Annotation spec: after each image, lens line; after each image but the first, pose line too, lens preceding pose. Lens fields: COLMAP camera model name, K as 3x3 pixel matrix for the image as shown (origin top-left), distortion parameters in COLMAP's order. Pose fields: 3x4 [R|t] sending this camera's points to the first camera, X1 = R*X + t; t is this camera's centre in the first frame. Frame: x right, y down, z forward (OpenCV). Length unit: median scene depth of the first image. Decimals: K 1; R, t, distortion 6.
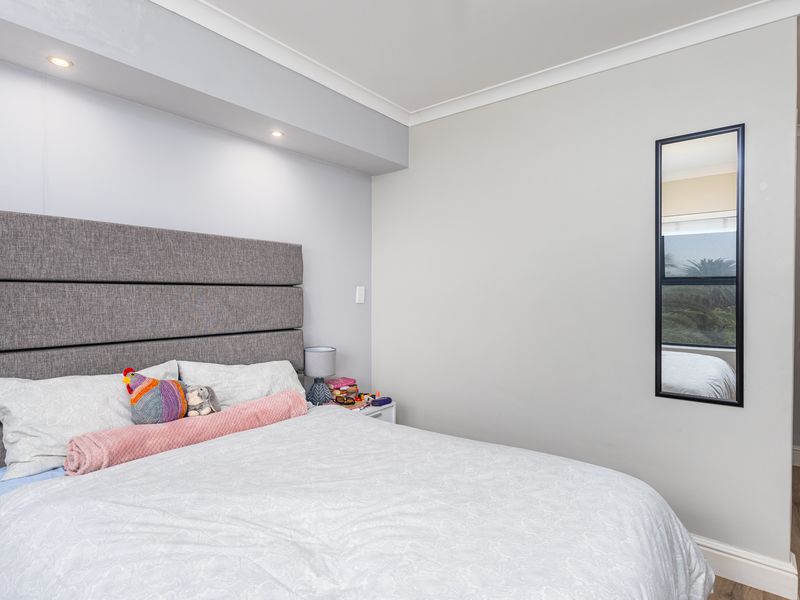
lens RADIAL K [[438.8, 0, 402.8], [0, 438.8, 297.7], [0, 0, 1]] dist [-0.000711, 0.000399]
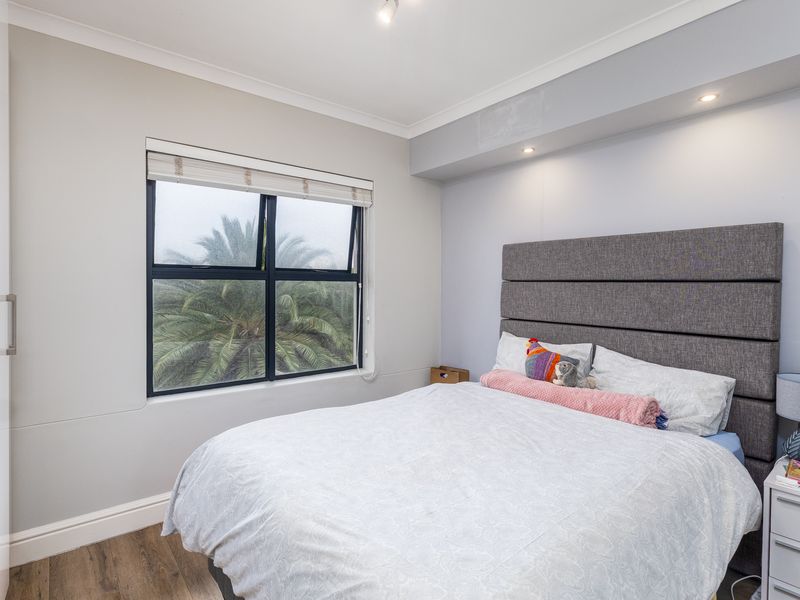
lens RADIAL K [[438.8, 0, 402.8], [0, 438.8, 297.7], [0, 0, 1]] dist [-0.000711, 0.000399]
pose [[-0.240035, 0.023069, -0.970490, 0.769899], [-0.022918, 0.999304, 0.029423, -0.009515], [0.970494, 0.029304, -0.239340, 0.759176]]
